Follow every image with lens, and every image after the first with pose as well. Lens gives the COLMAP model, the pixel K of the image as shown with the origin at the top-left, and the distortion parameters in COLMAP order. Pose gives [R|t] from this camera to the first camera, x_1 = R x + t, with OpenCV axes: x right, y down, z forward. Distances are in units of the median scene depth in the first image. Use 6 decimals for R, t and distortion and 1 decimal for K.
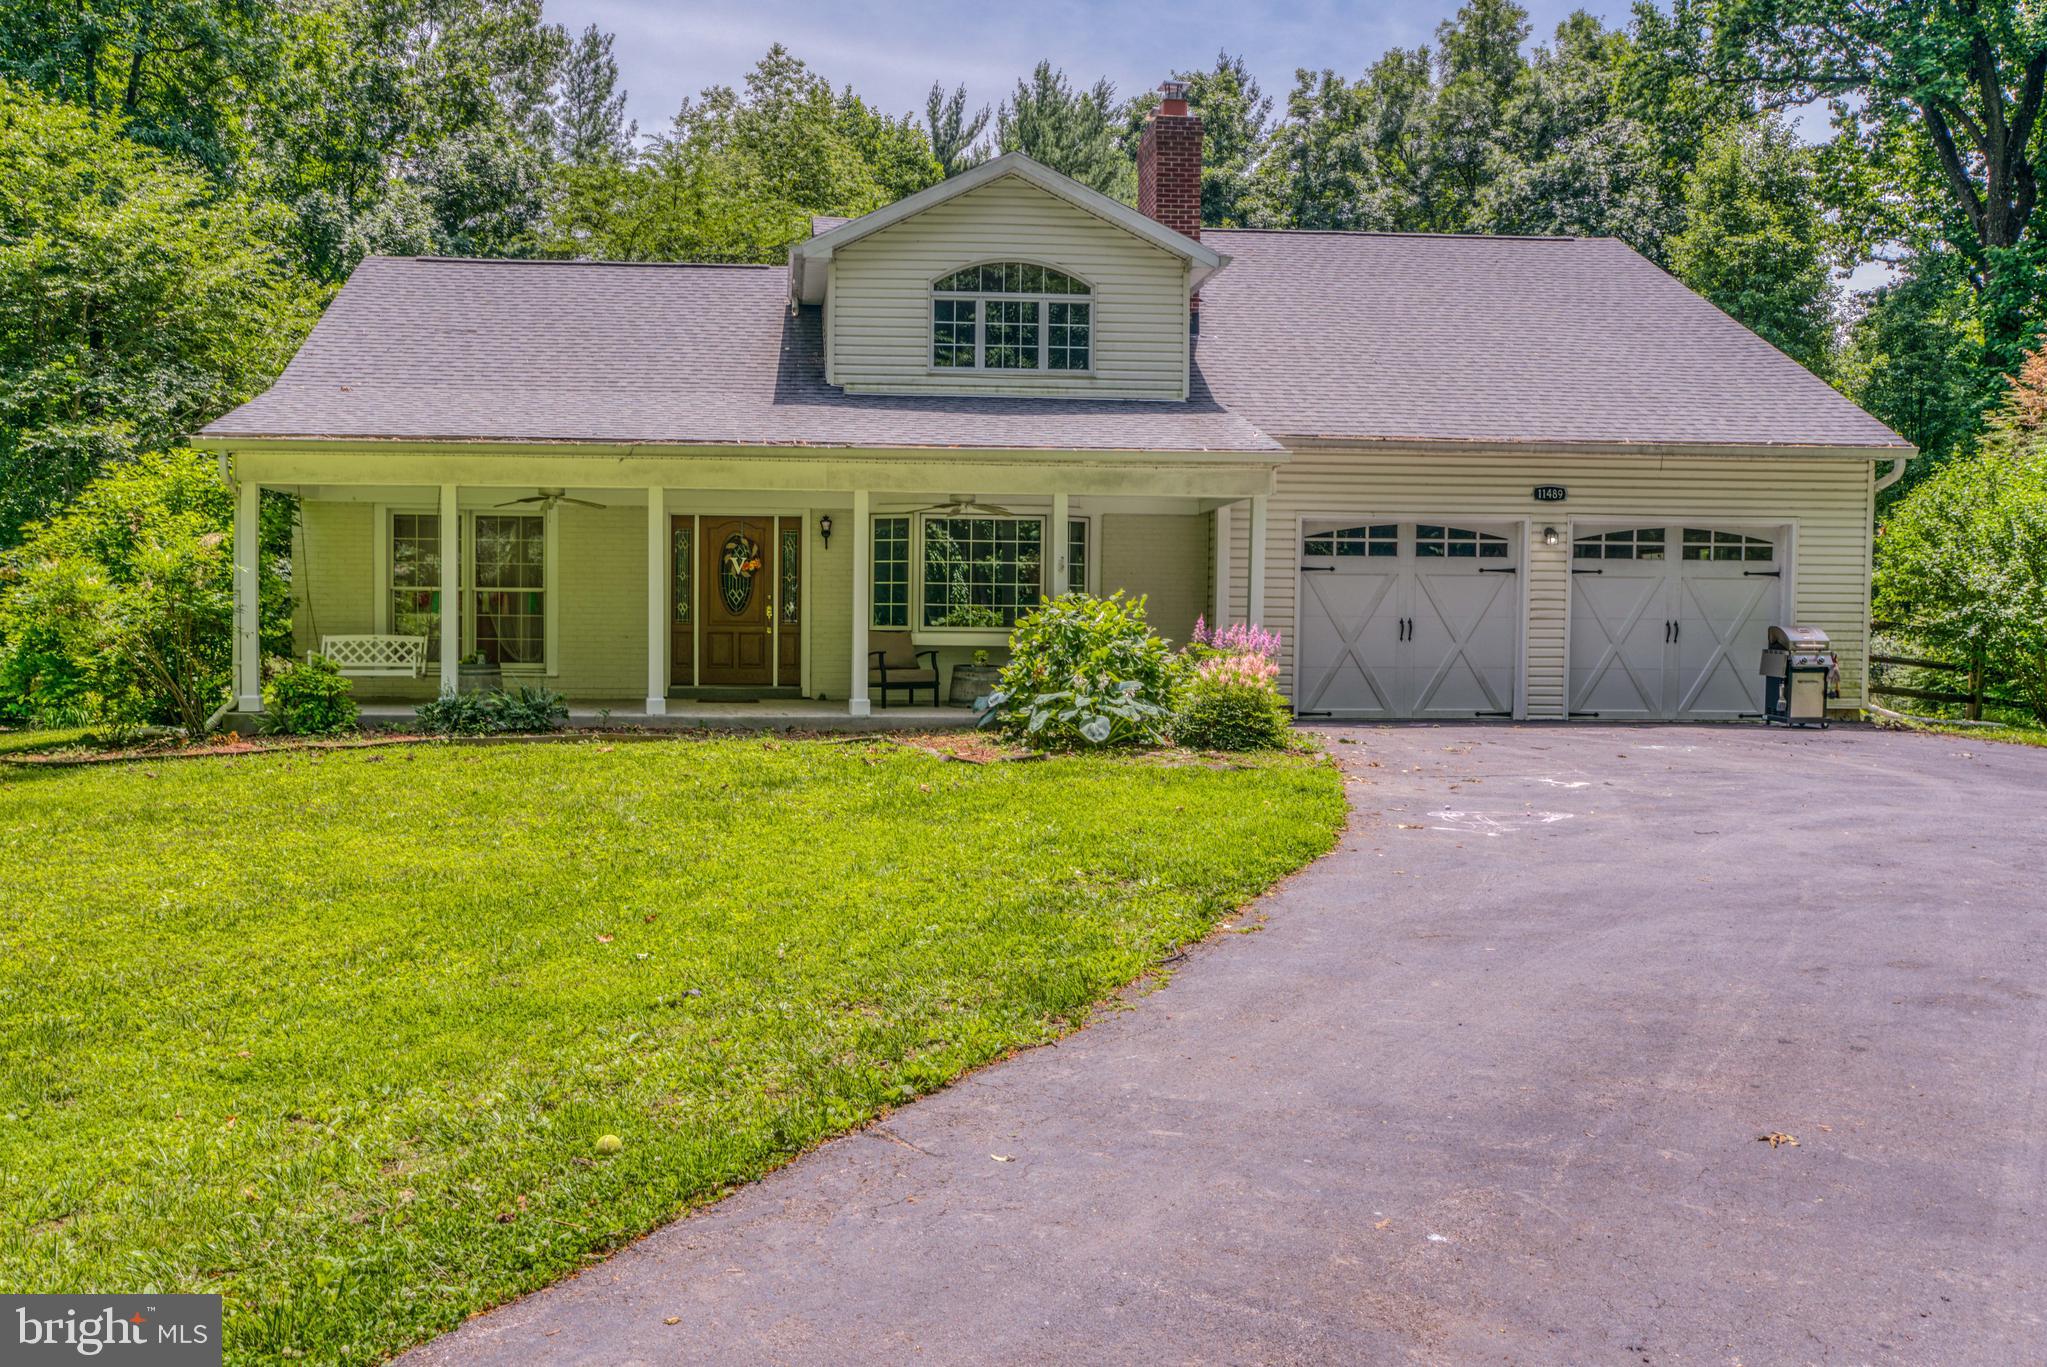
lens RADIAL K [[1356.0, 0, 1022.6], [0, 1356.0, 685.9], [0, 0, 1]] dist [0.011858, 0.001354]
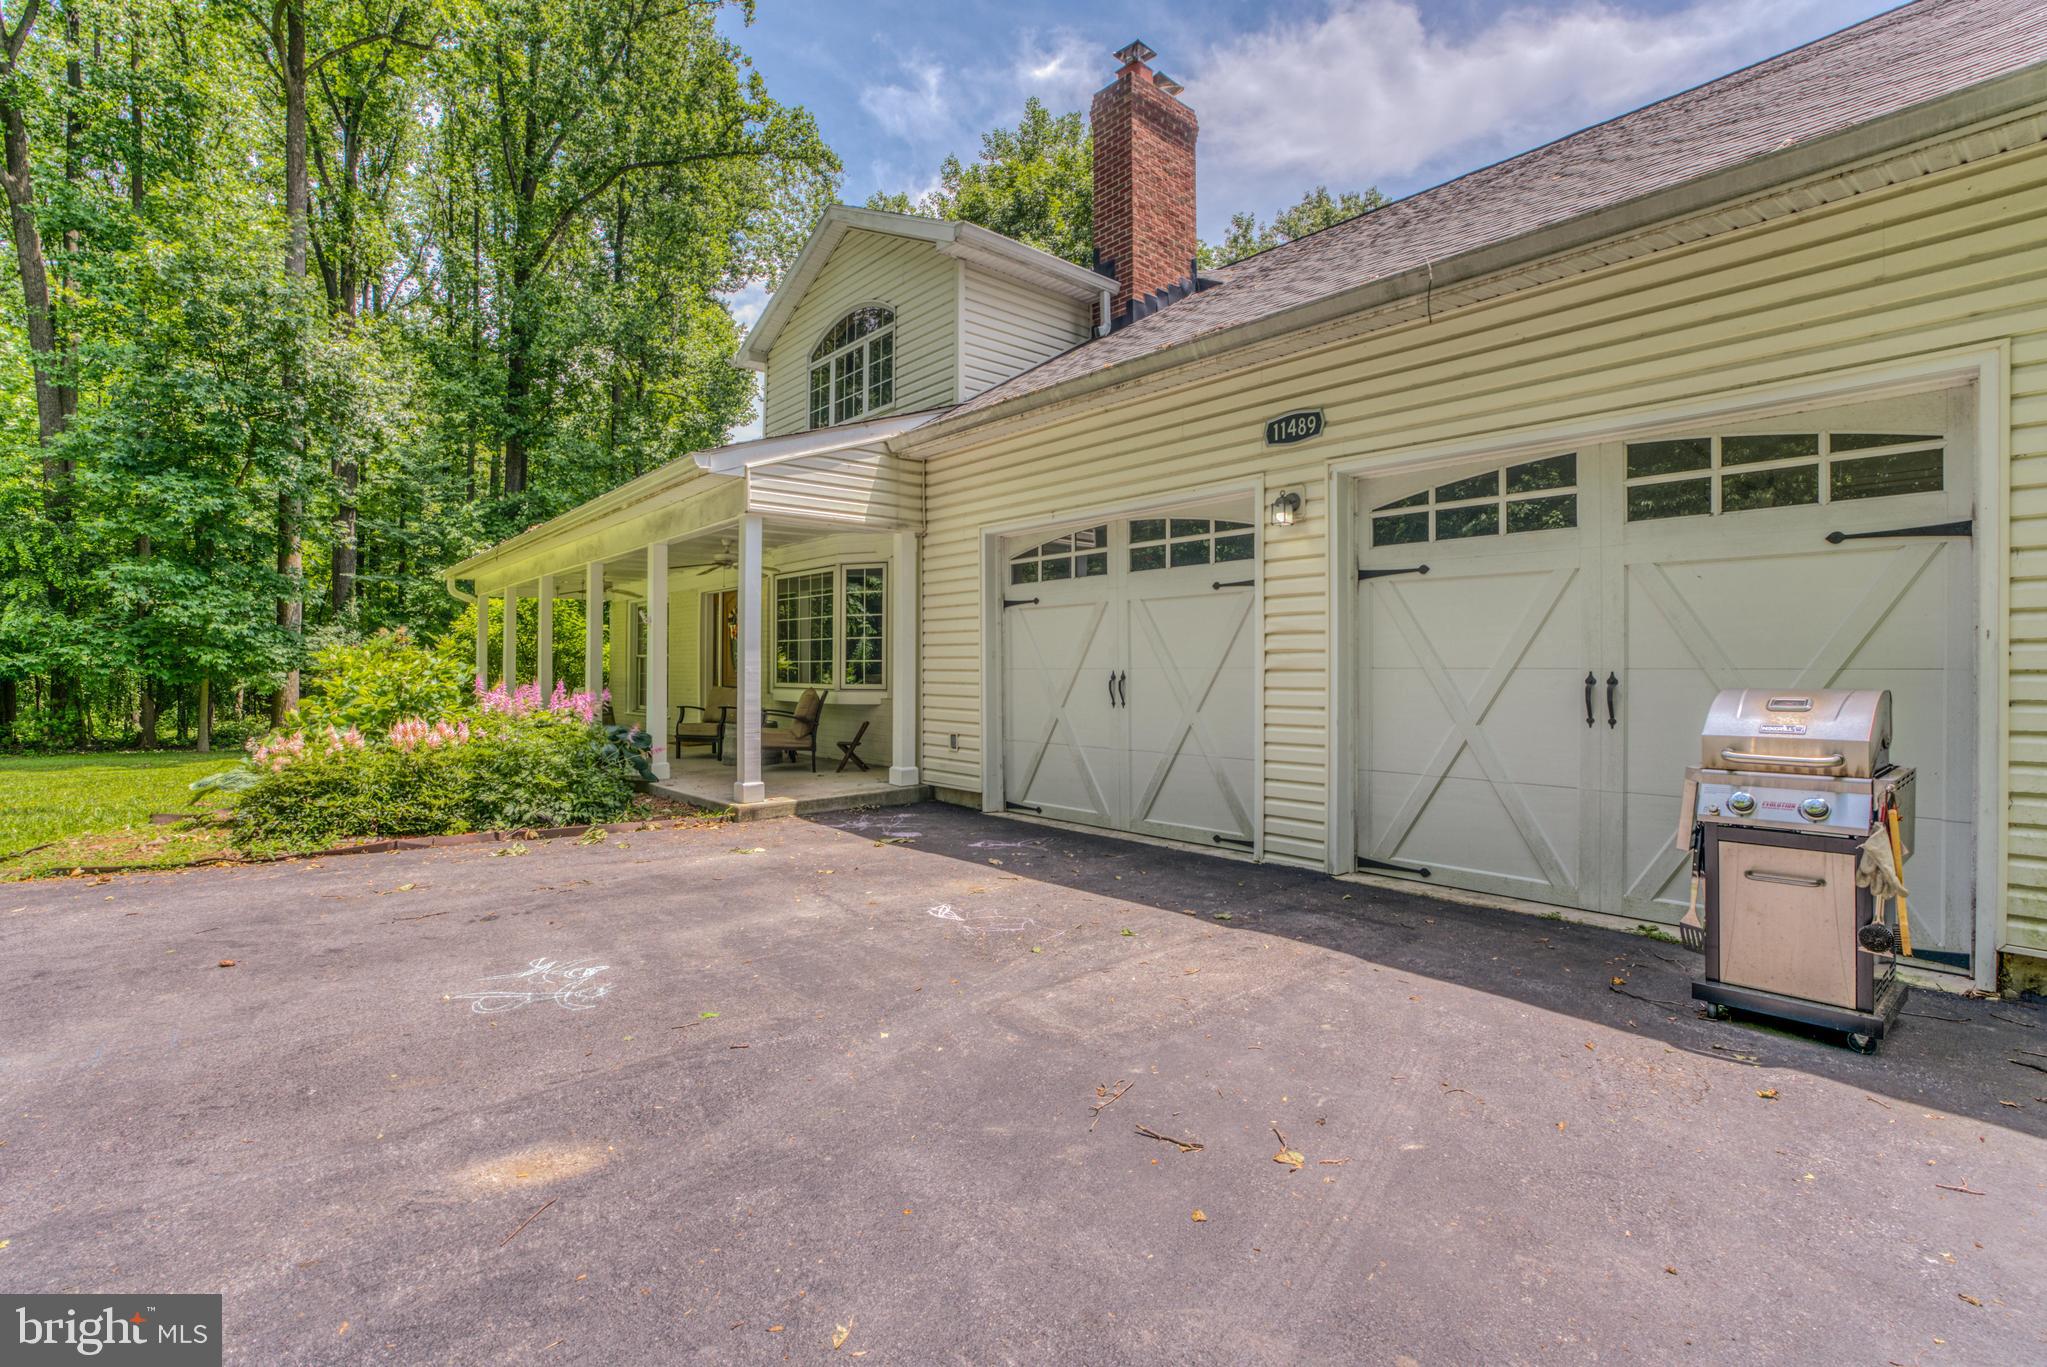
lens RADIAL K [[938.4, 0, 1022.4], [0, 938.4, 670.1], [0, 0, 1]] dist [-0.030245, -0.000084]
pose [[0.590353, -0.005835, -0.807124, 0.608684], [-0.039550, 0.998564, -0.036147, -0.032689], [0.806176, 0.053261, 0.589274, 0.708240]]
